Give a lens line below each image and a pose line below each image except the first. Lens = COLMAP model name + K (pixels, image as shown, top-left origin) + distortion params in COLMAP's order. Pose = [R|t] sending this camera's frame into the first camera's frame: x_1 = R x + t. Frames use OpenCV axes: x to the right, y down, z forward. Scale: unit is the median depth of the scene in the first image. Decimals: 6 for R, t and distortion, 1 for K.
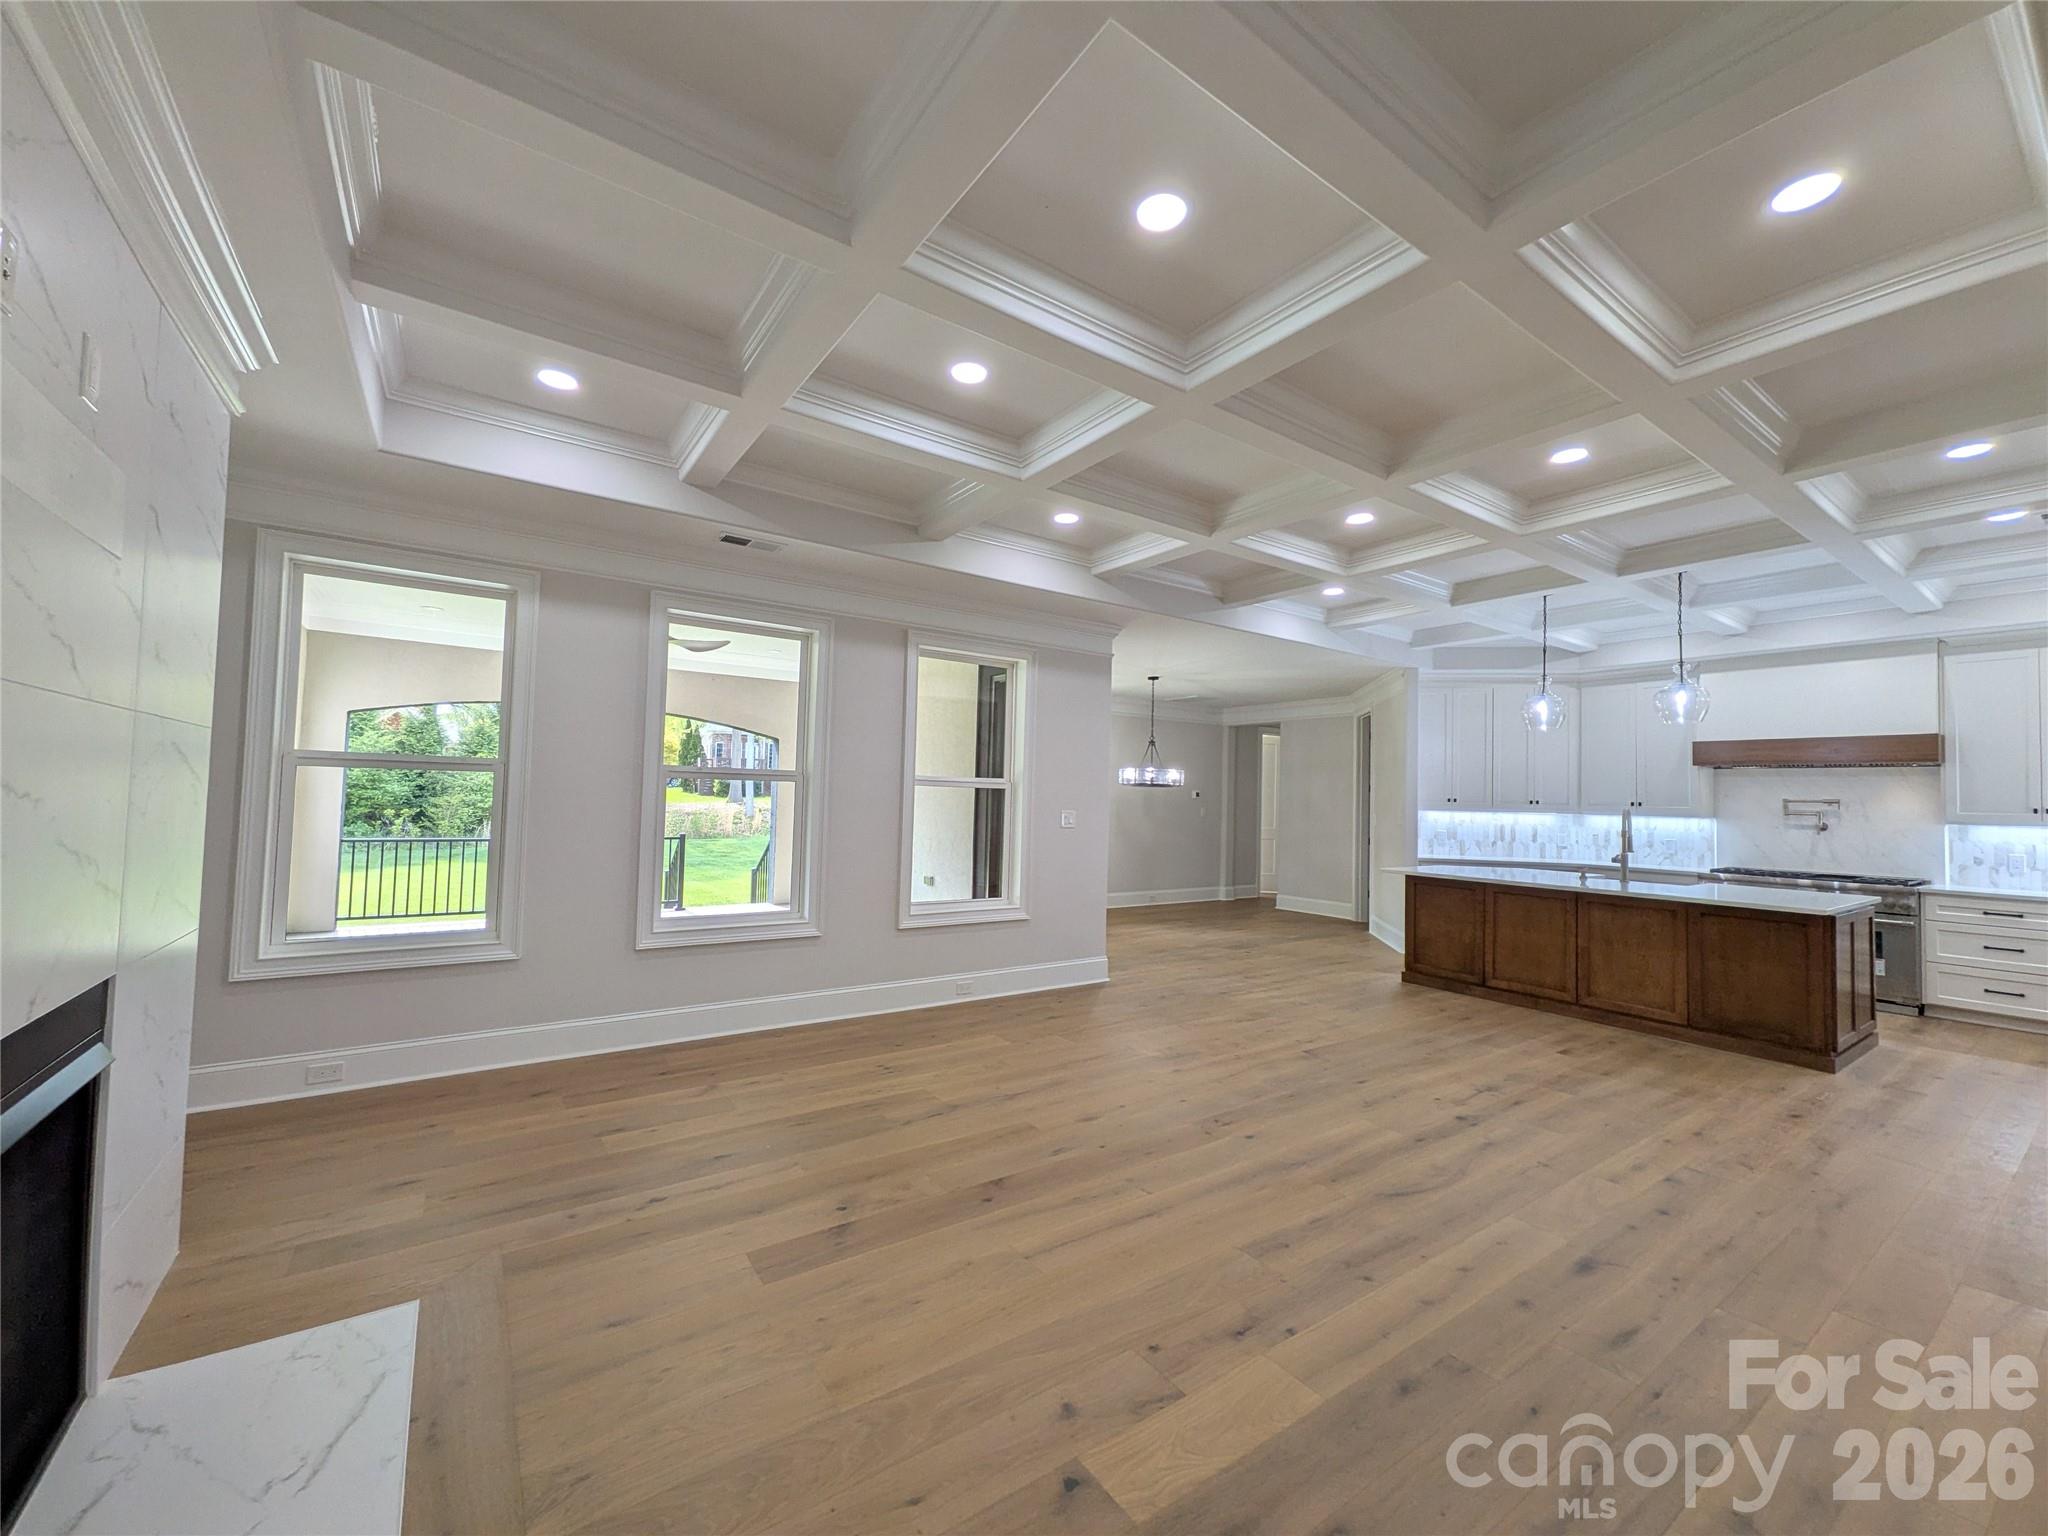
lens RADIAL K [[802.0, 0, 1023.4], [0, 802.0, 772.2], [0, 0, 1]] dist [0.011458, 0.000272]
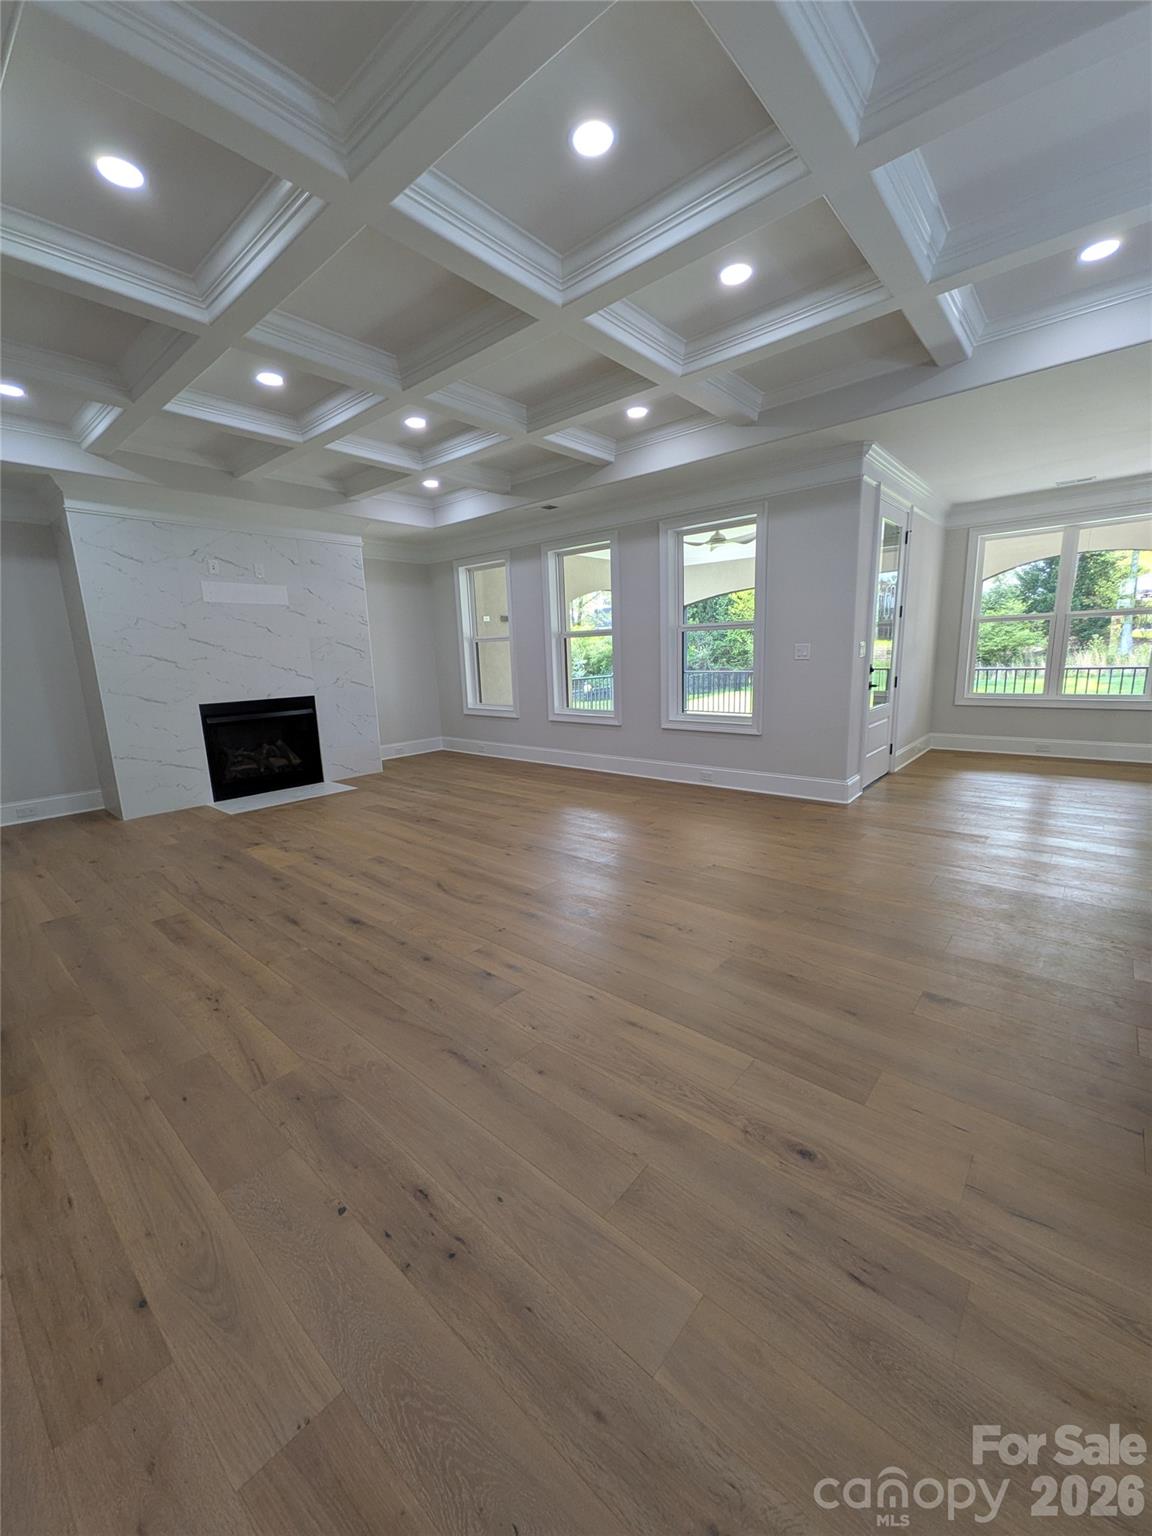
lens RADIAL K [[601.5, 0, 579.7], [0, 601.5, 768.0], [0, 0, 1]] dist [0.011458, 0.000272]
pose [[0.248610, 0.154814, -0.956152, 0.968251], [0.070784, 0.981601, 0.177340, 0.056161], [0.966014, -0.111769, 0.233077, 0.592978]]
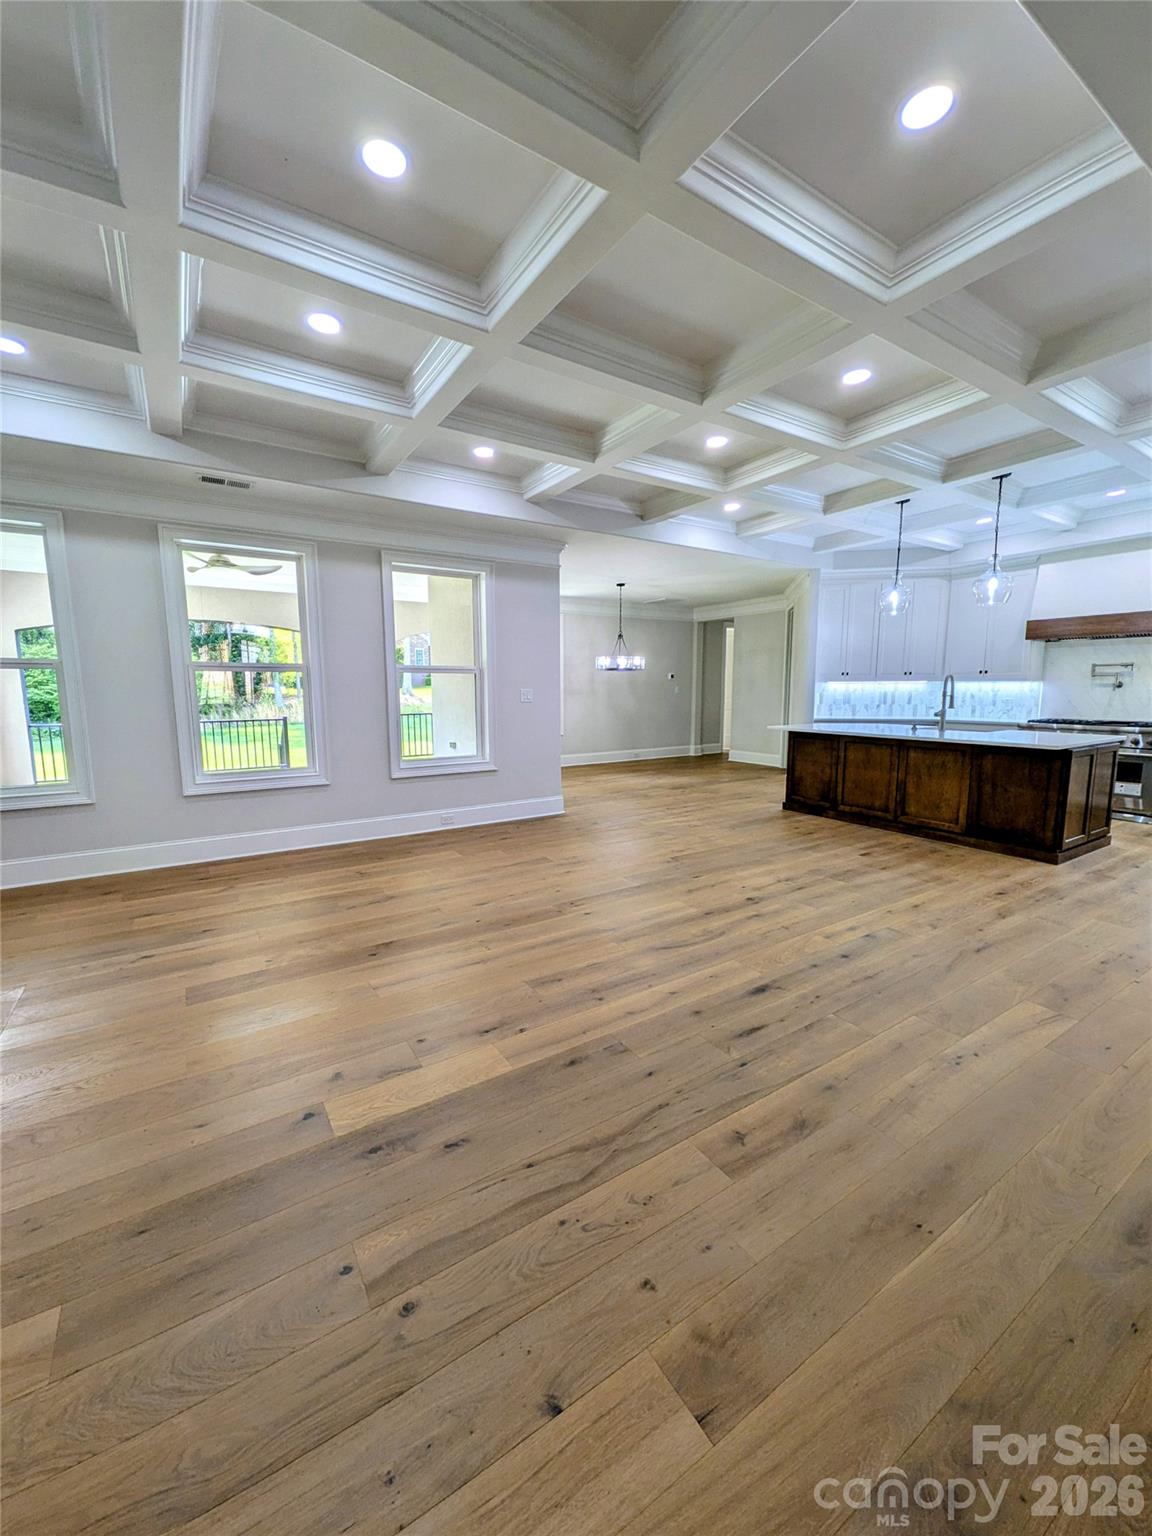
lens RADIAL K [[601.5, 0, 573.1], [0, 601.5, 767.5], [0, 0, 1]] dist [0.011458, 0.000272]
pose [[0.998958, -0.023139, -0.039341, 0.205398], [0.029362, 0.985719, 0.165817, 0.015695], [0.034942, -0.166800, 0.985371, -0.002413]]
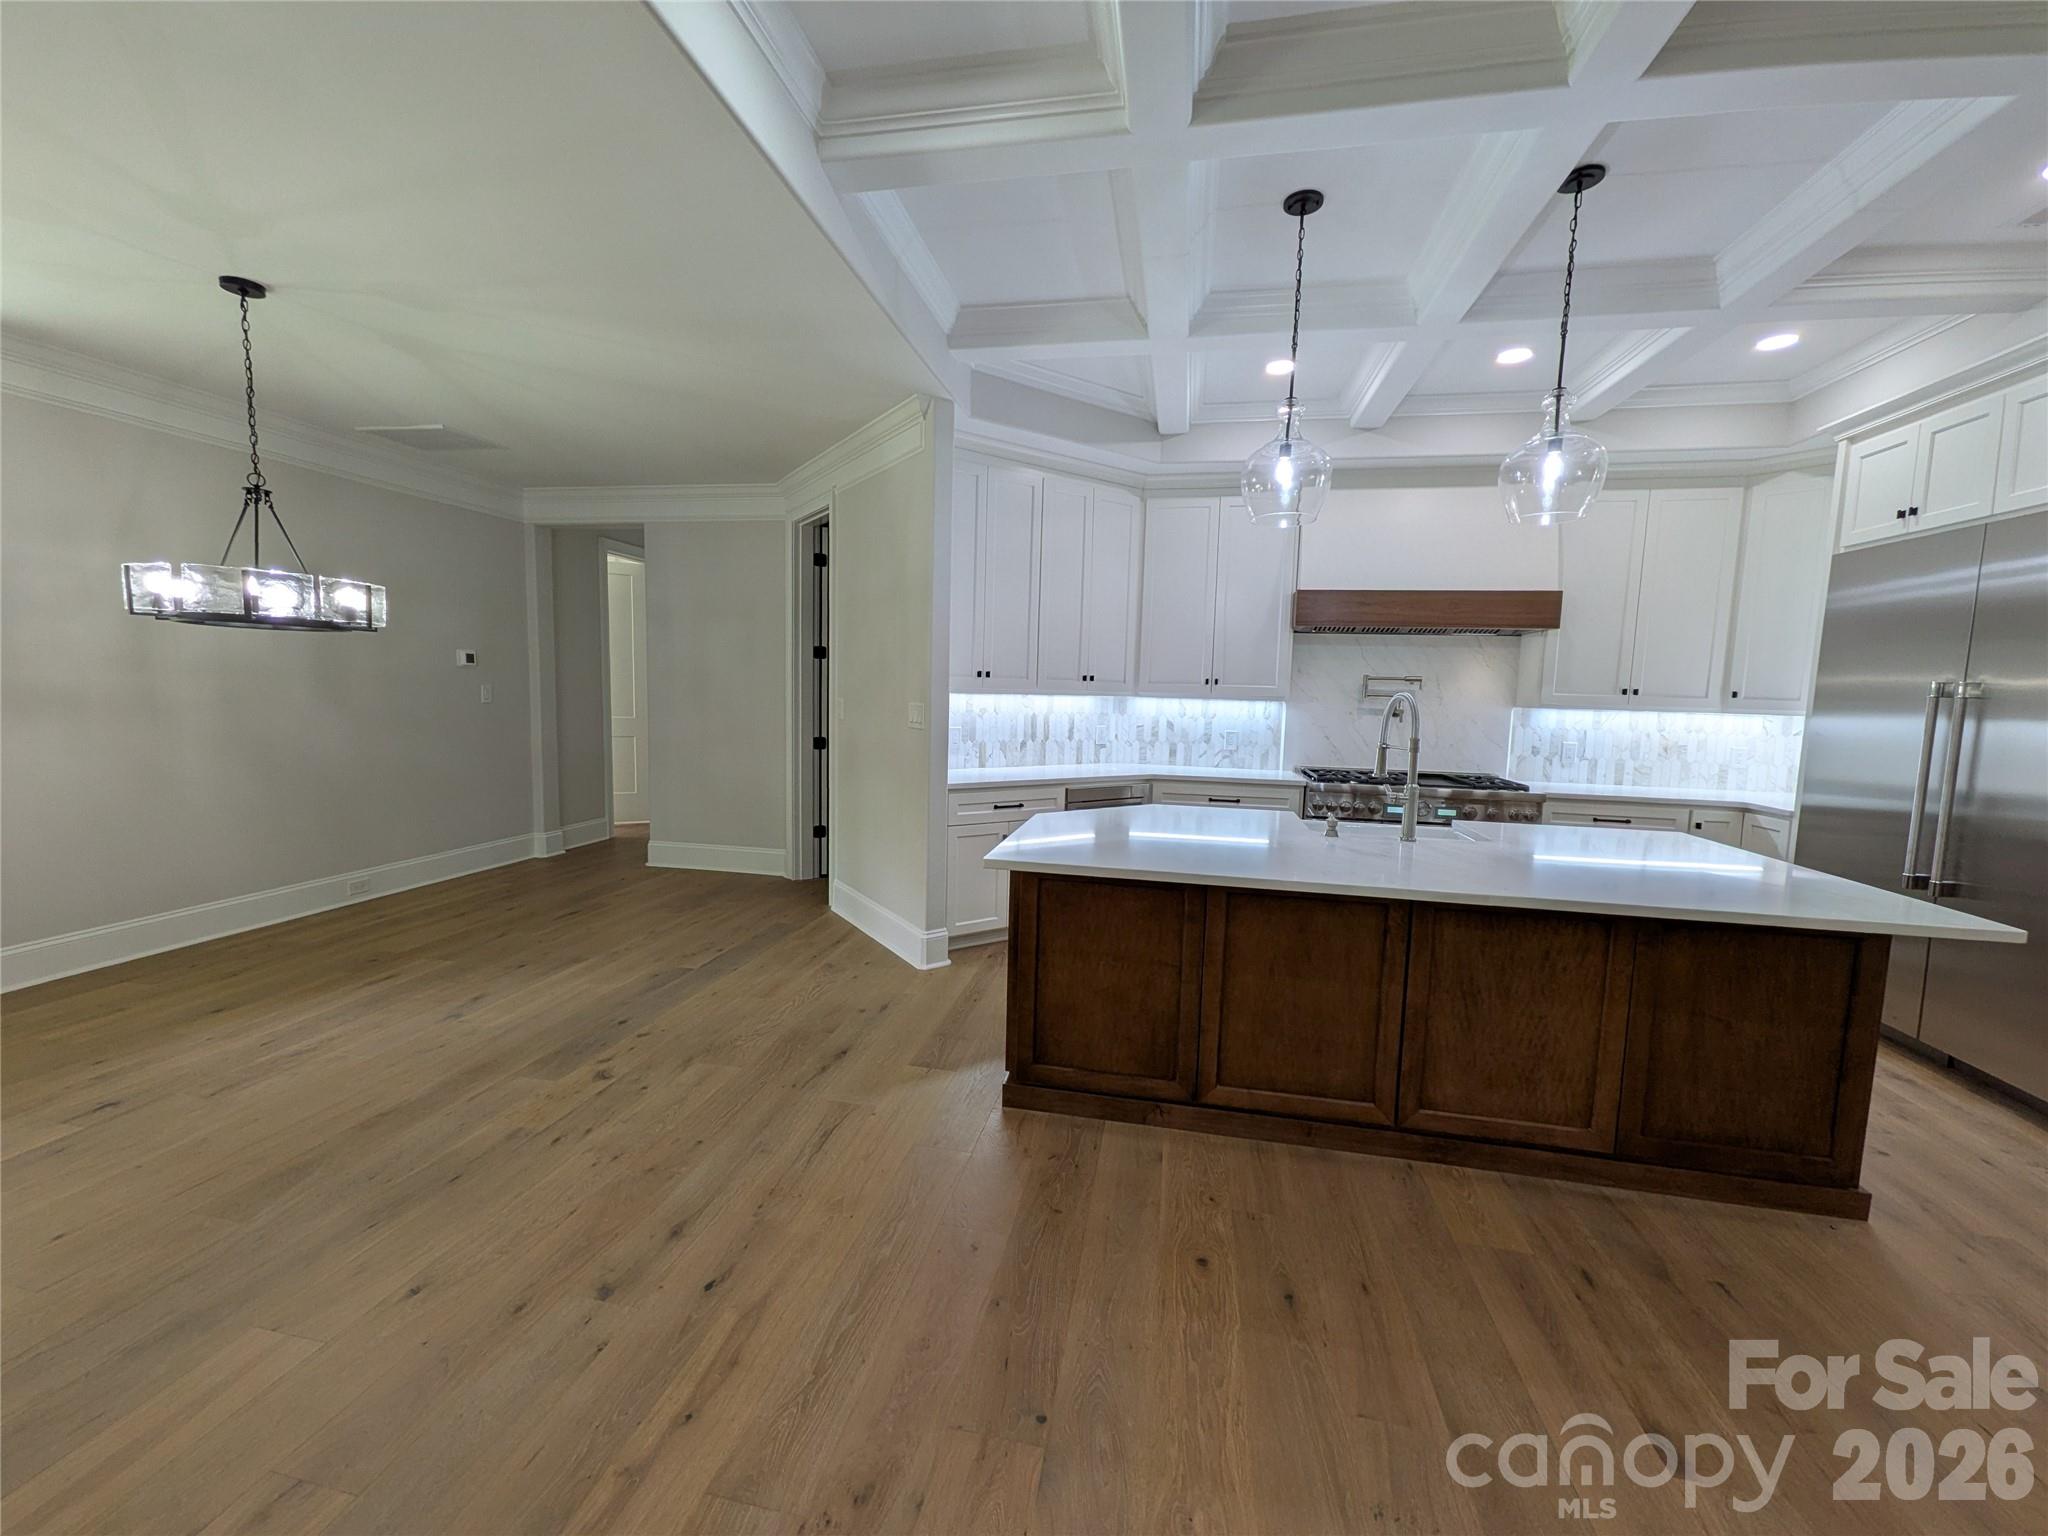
lens RADIAL K [[802.0, 0, 1025.2], [0, 802.0, 768.2], [0, 0, 1]] dist [0.011458, 0.000272]
pose [[0.716469, -0.075469, 0.693524, 0.257297], [-0.032109, 0.989510, 0.140850, 0.031991], [-0.696879, -0.123183, 0.706530, 0.925938]]
